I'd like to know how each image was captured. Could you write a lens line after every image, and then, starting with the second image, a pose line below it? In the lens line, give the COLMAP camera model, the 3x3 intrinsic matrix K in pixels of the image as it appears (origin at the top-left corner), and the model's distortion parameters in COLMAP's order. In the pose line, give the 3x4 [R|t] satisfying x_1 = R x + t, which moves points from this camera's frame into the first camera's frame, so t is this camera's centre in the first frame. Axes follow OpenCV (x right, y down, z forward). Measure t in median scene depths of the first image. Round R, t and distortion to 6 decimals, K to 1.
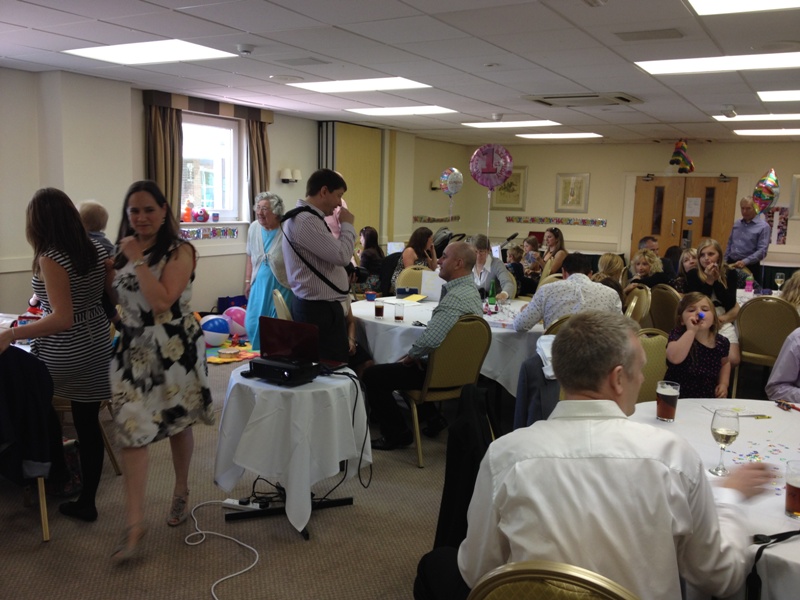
lens RADIAL K [[766.7, 0, 396.3], [0, 766.7, 298.1], [0, 0, 1]] dist [0.163022, -0.350241]
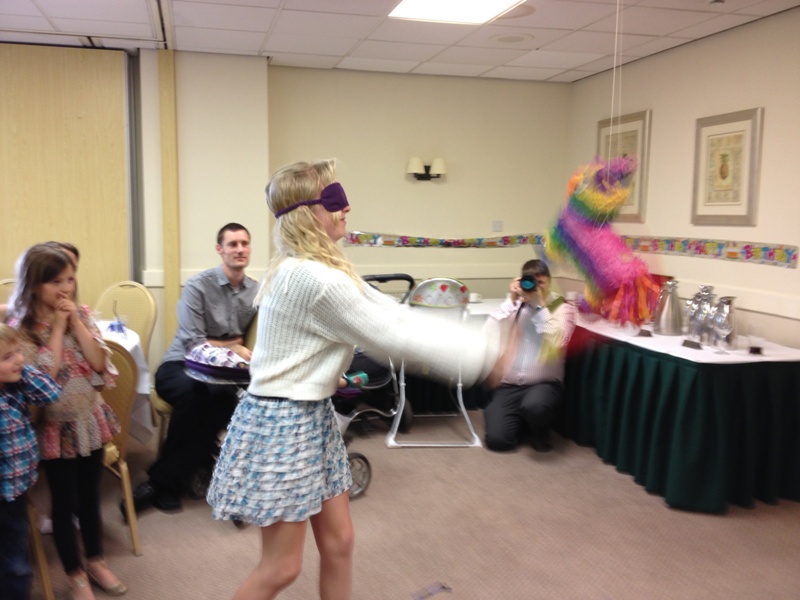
lens RADIAL K [[766.7, 0, 396.3], [0, 766.7, 298.1], [0, 0, 1]] dist [0.163022, -0.350241]
pose [[0.692667, 0.058887, -0.718850, 0.386490], [-0.086860, 0.996218, -0.002088, -0.063313], [0.716009, 0.063885, 0.695162, 0.648310]]
